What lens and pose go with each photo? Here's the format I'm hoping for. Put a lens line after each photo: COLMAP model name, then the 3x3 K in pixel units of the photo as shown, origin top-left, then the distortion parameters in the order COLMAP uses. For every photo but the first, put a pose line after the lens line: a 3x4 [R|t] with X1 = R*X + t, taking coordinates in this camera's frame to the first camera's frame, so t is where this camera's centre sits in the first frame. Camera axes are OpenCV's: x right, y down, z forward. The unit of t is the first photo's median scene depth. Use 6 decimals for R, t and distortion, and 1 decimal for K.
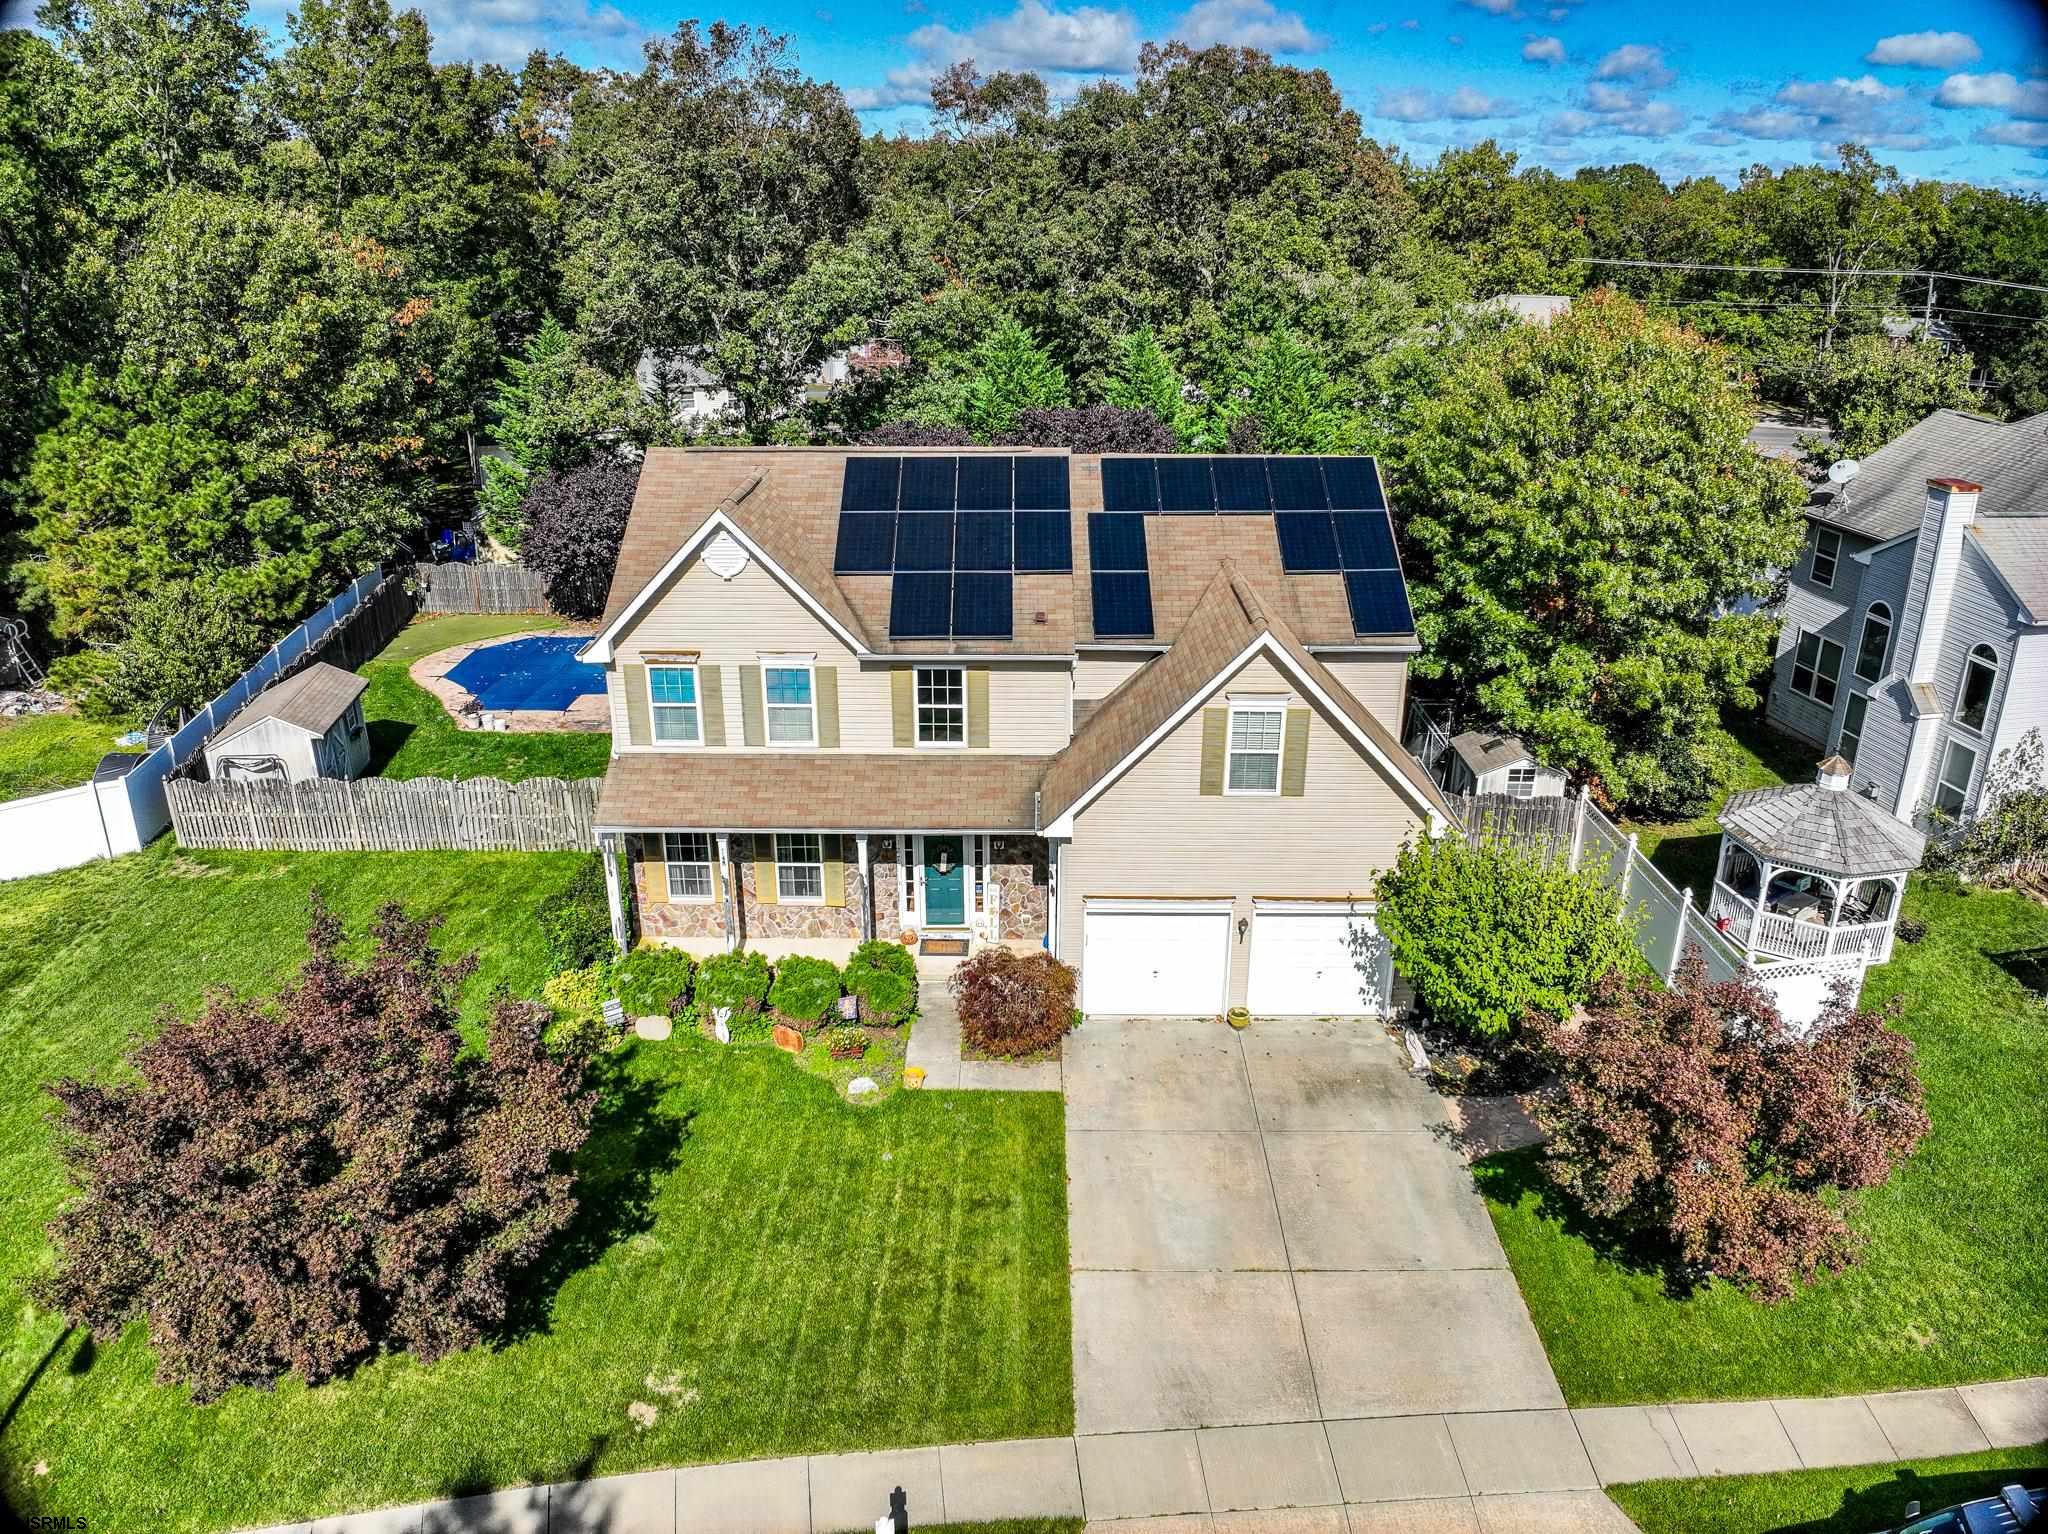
lens RADIAL K [[1441.6, 0, 1028.2], [0, 1441.6, 753.4], [0, 0, 1]] dist [-0.099172, -0.020100]
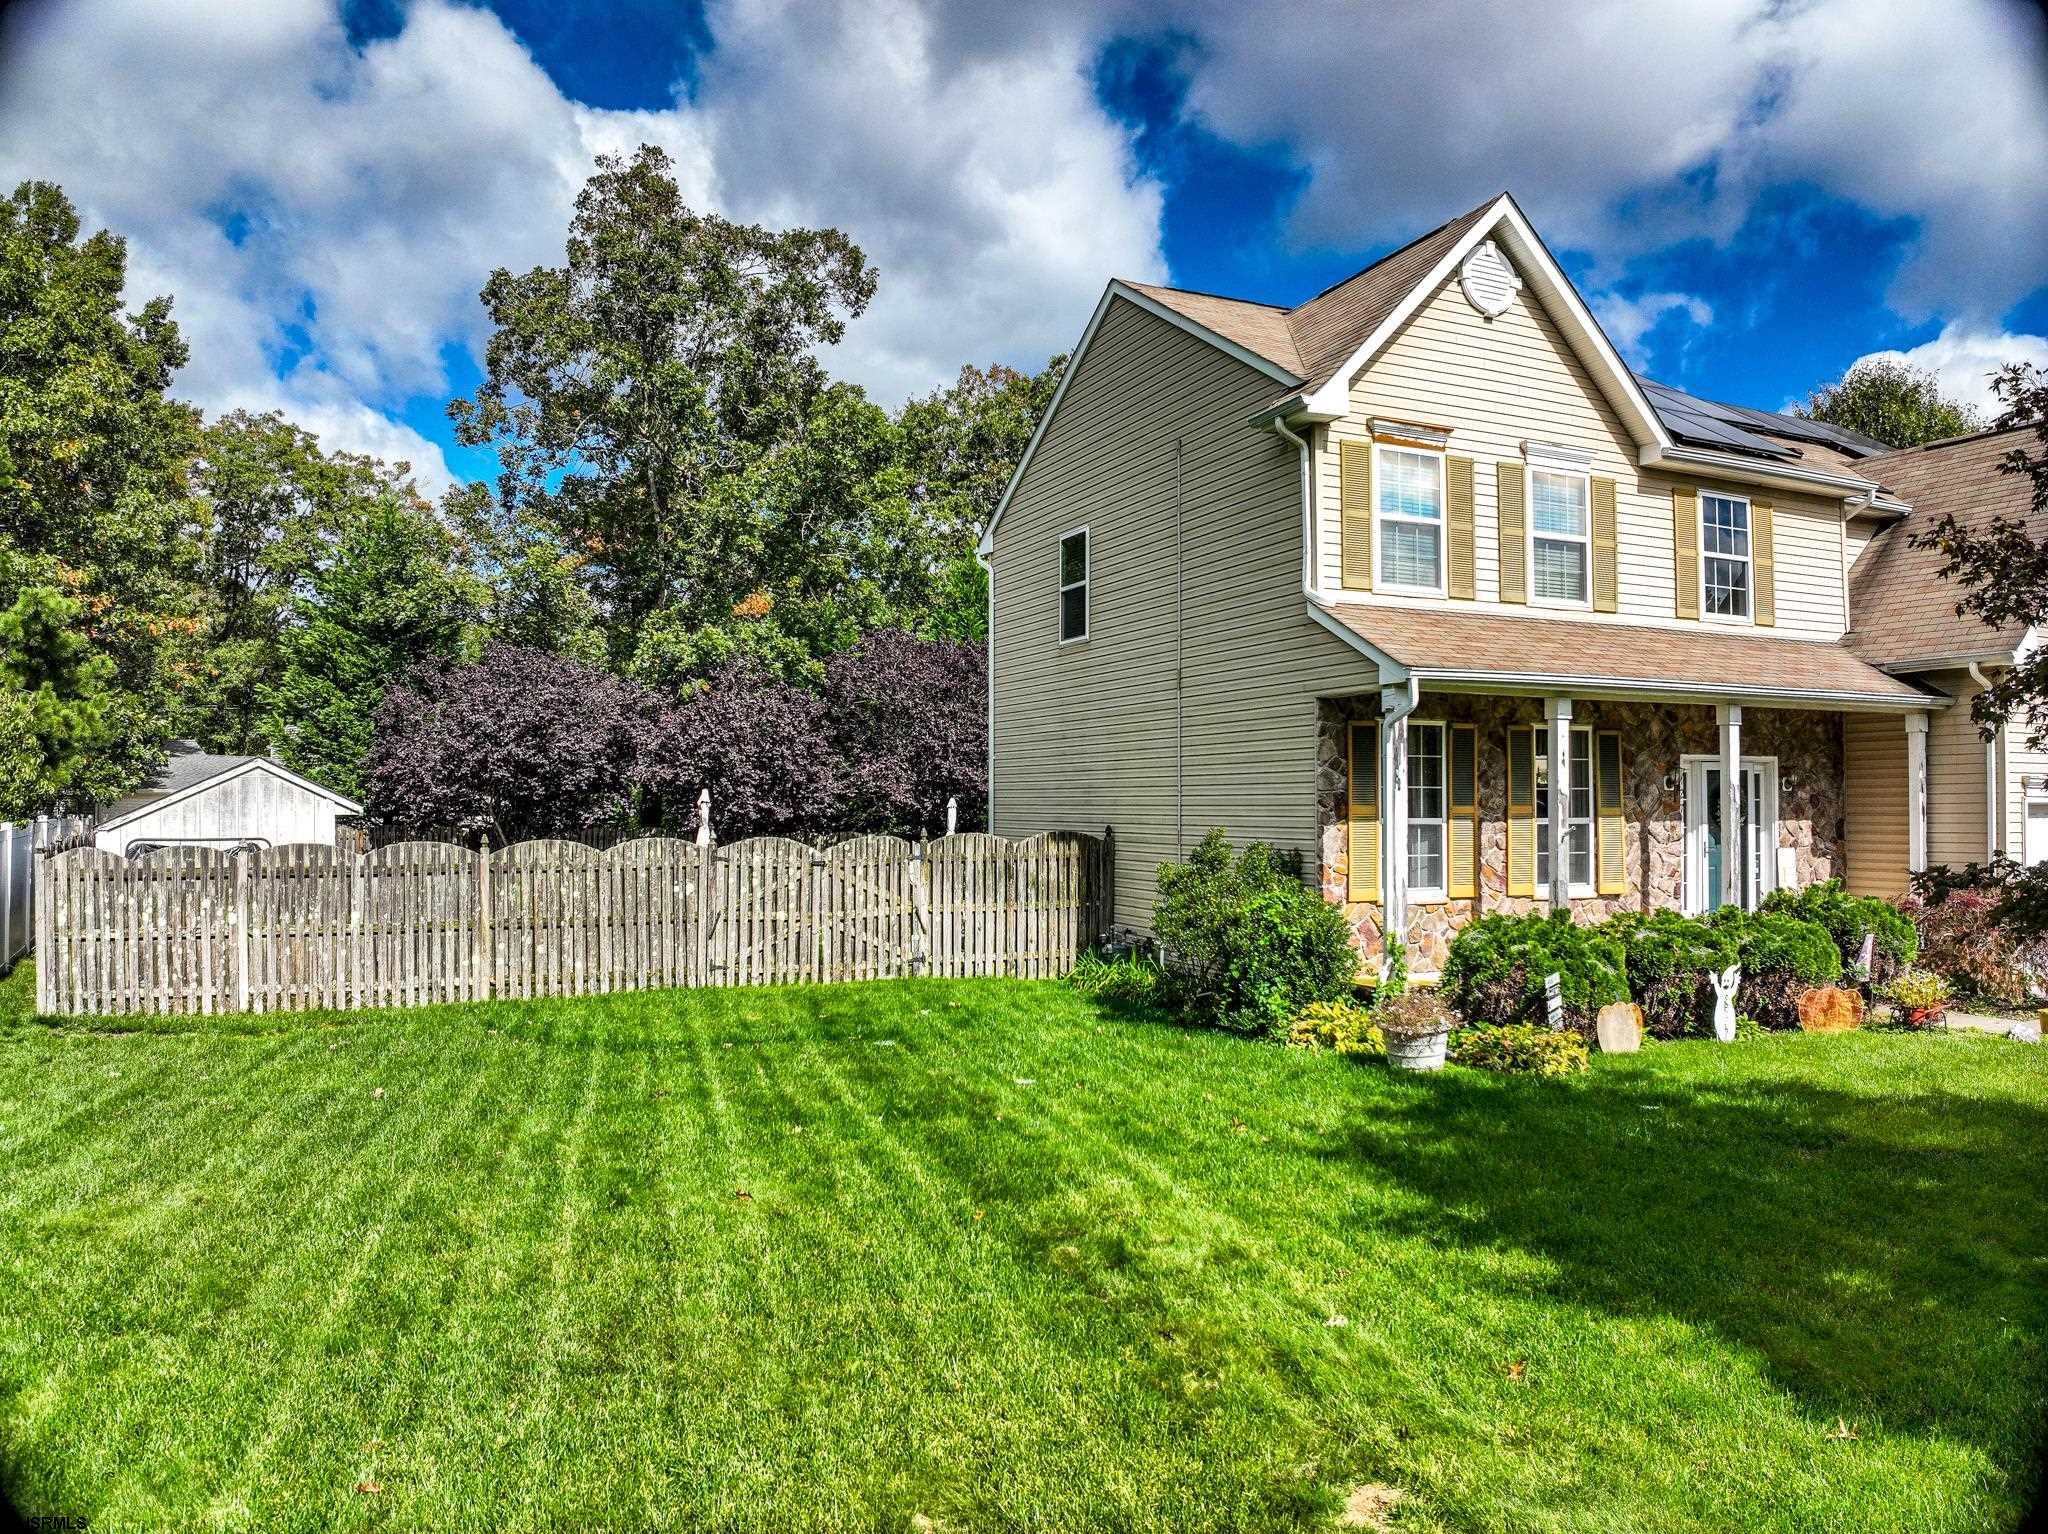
lens RADIAL K [[1441.6, 0, 1028.2], [0, 1441.6, 753.4], [0, 0, 1]] dist [-0.099172, -0.020100]
pose [[0.915808, 0.012482, 0.401422, -0.620610], [0.148105, 0.918575, -0.366449, 0.242892], [-0.373310, 0.395049, 0.839390, 0.607778]]
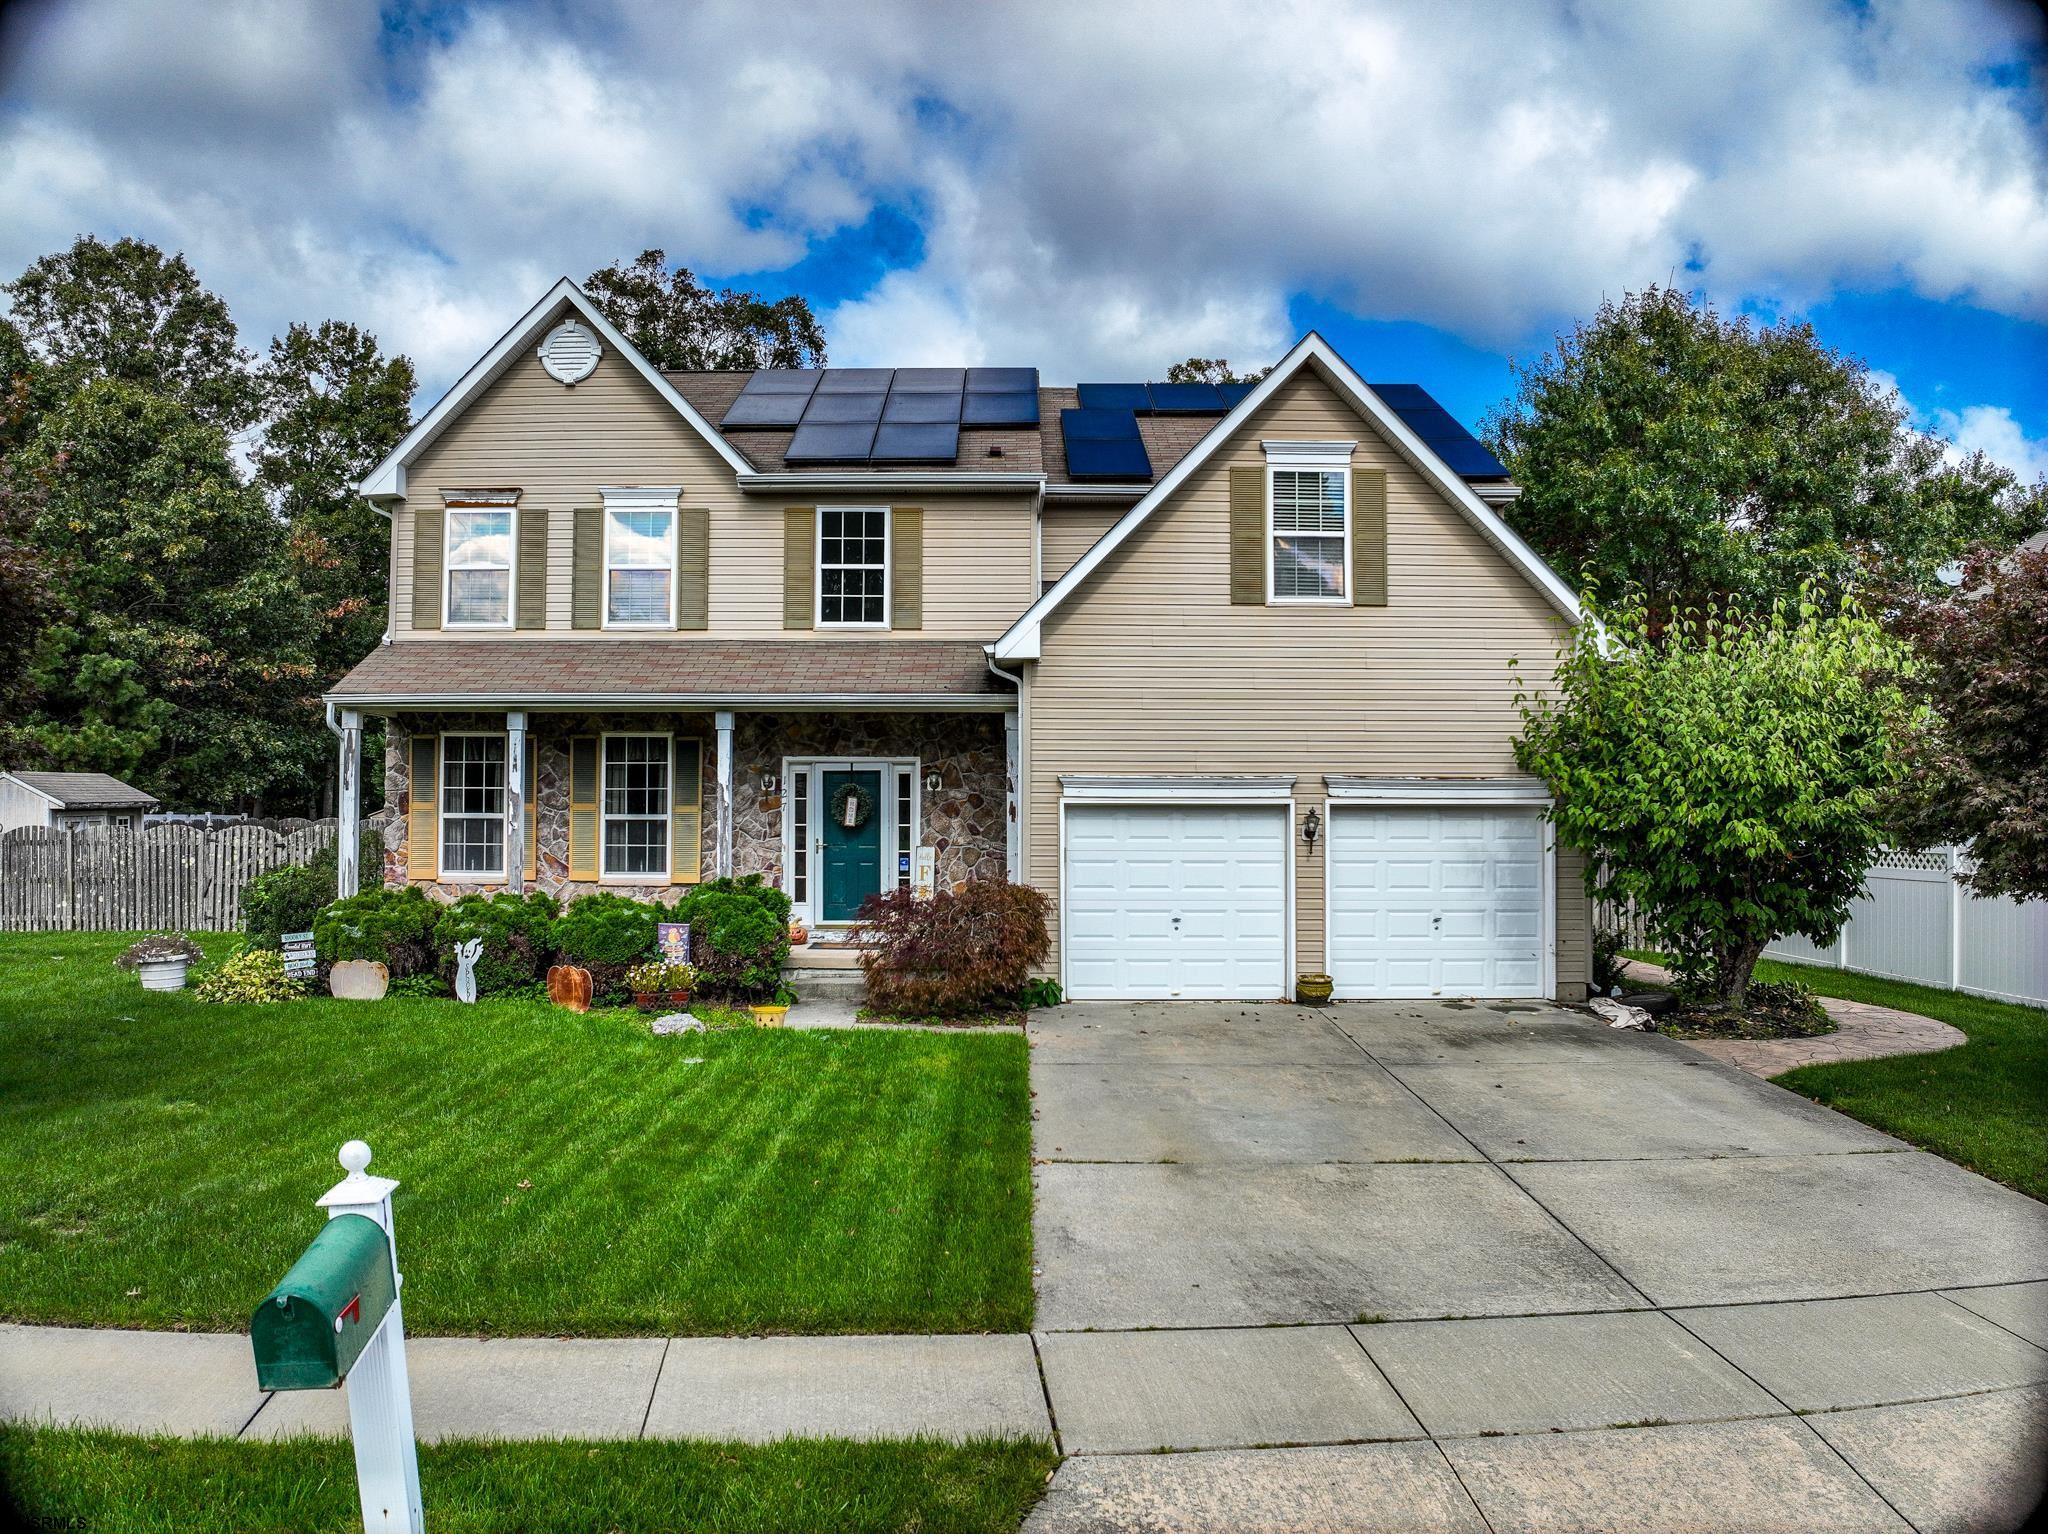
lens RADIAL K [[1441.6, 0, 1028.2], [0, 1441.6, 753.4], [0, 0, 1]] dist [-0.099172, -0.020100]
pose [[0.999976, -0.001785, 0.006653, 0.019721], [0.004295, 0.916659, -0.399648, 0.331149], [-0.005385, 0.399667, 0.916645, 0.392467]]
